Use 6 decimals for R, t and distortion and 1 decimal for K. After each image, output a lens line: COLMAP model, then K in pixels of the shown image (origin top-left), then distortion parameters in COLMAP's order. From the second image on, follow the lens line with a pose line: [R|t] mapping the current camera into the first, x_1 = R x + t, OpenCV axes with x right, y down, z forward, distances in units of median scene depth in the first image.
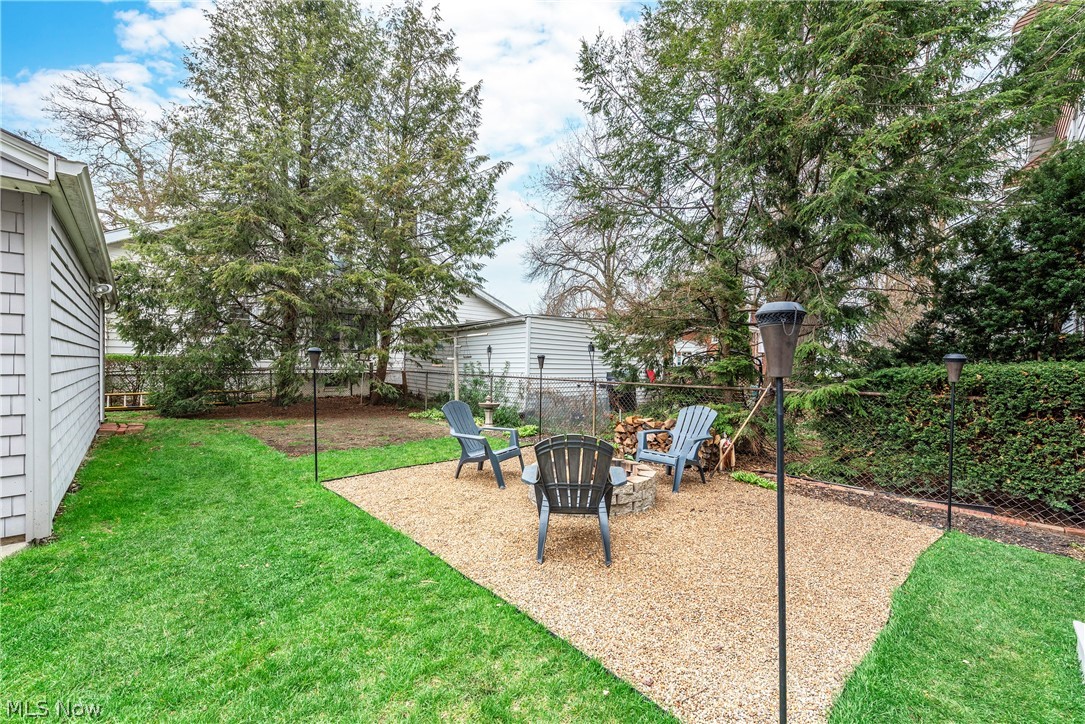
lens RADIAL K [[438.4, 0, 538.5], [0, 438.4, 364.8], [0, 0, 1]] dist [0.011922, -0.001817]
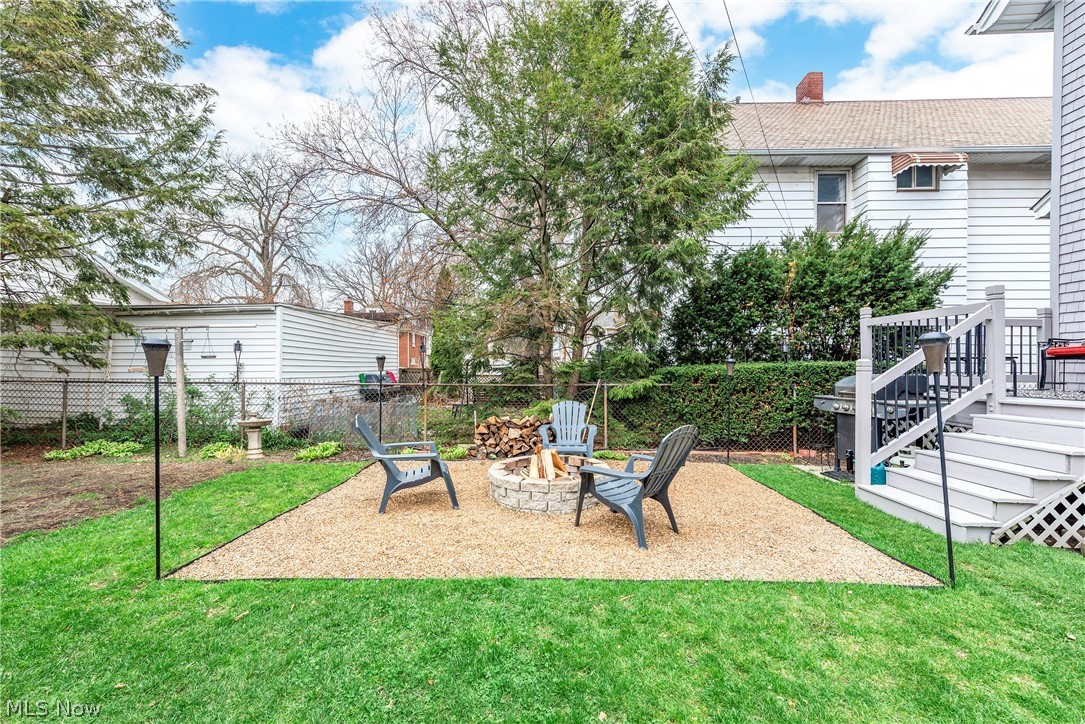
lens RADIAL K [[438.4, 0, 544.2], [0, 438.4, 364.6], [0, 0, 1]] dist [0.011922, -0.001817]
pose [[0.689111, -0.001092, 0.724655, -0.448747], [0.005582, 0.999977, -0.003801, 0.000807], [-0.724634, 0.006664, 0.689102, 0.207794]]
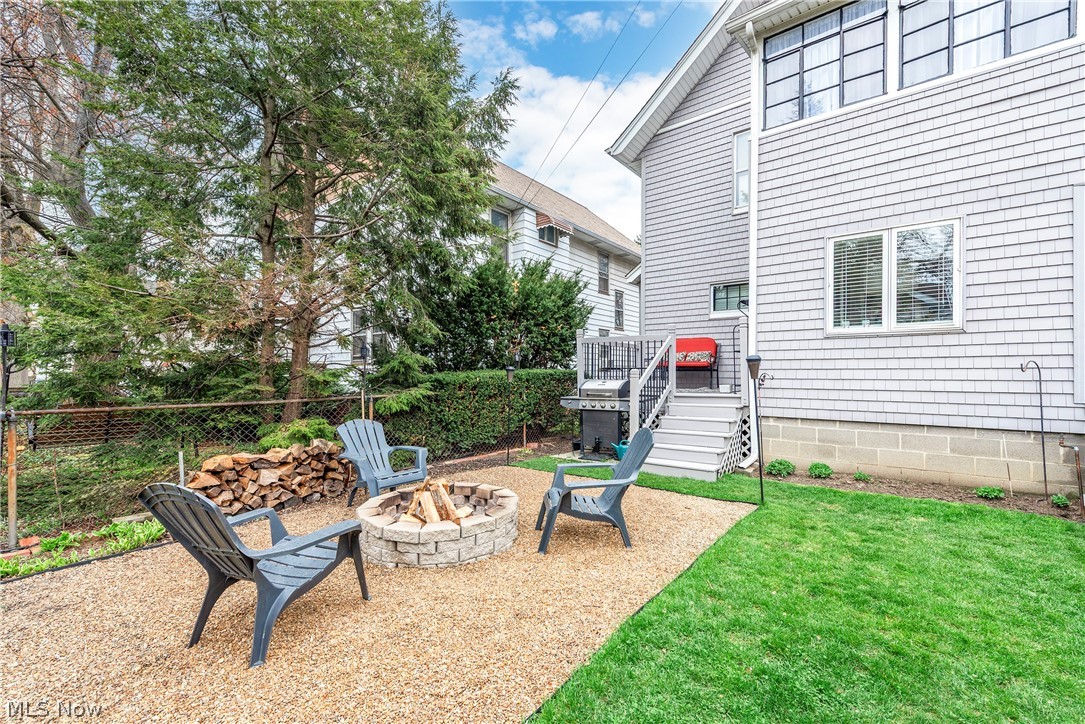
lens RADIAL K [[438.4, 0, 577.2], [0, 438.4, 372.3], [0, 0, 1]] dist [0.011922, -0.001817]
pose [[-0.198620, -0.007209, 0.980050, -0.517976], [-0.000284, 0.999973, 0.007298, -0.008786], [-0.980077, 0.001171, -0.198616, 0.628991]]
